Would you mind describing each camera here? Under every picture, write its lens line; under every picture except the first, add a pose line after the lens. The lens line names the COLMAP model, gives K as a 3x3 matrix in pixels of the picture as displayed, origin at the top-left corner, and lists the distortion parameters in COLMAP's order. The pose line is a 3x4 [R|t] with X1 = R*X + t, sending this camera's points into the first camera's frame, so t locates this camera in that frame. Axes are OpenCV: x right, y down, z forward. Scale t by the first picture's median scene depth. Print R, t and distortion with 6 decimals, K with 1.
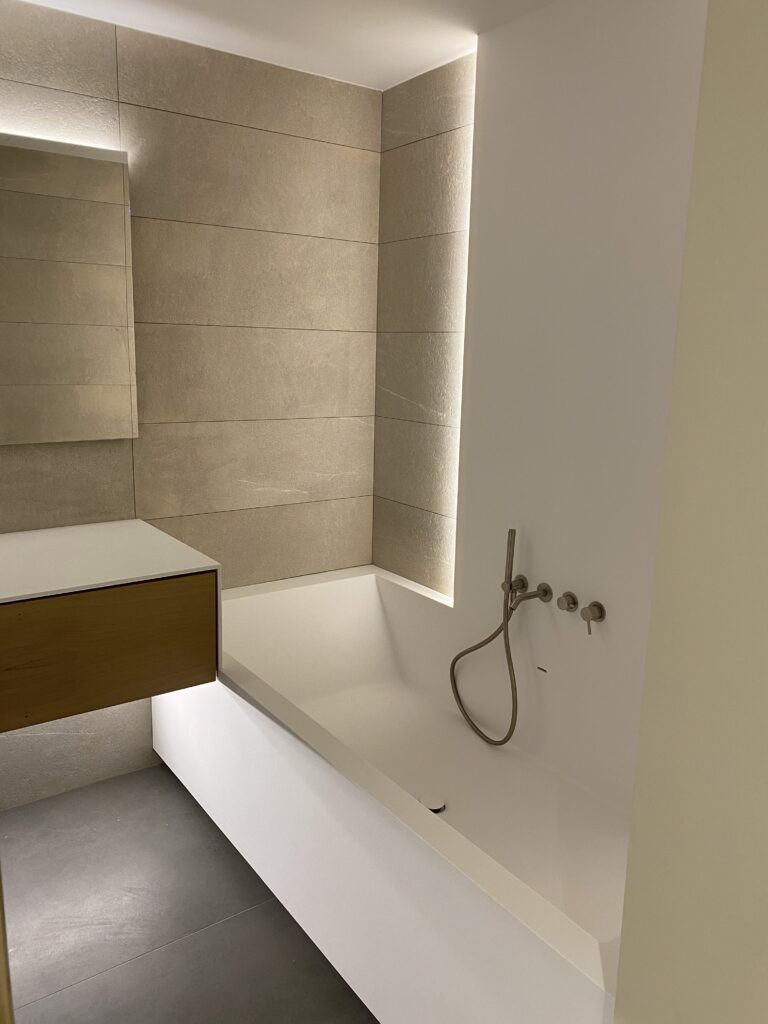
lens RADIAL K [[786.3, 0, 381.7], [0, 786.3, 495.2], [0, 0, 1]] dist [0.041900, -0.034911]
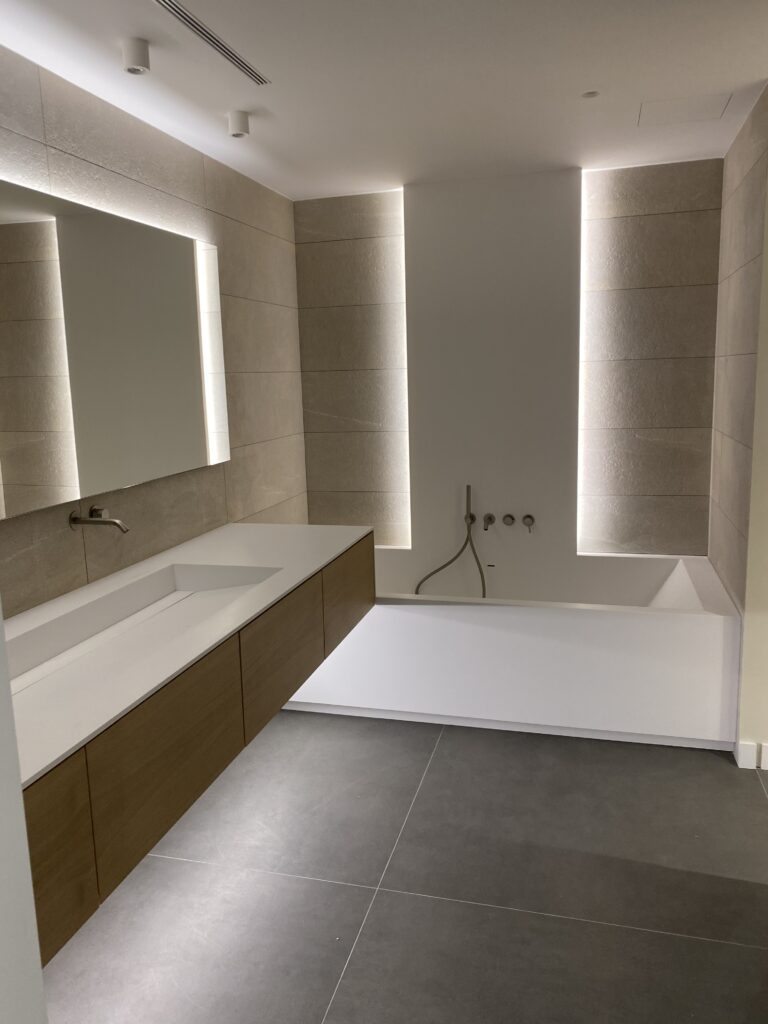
lens RADIAL K [[786.3, 0, 364.1], [0, 786.3, 499.0], [0, 0, 1]] dist [0.041900, -0.034911]
pose [[0.774839, -0.147537, 0.614701, -0.893992], [0.167801, 0.985503, 0.025018, -0.004571], [-0.609481, 0.083763, 0.788364, -0.145211]]
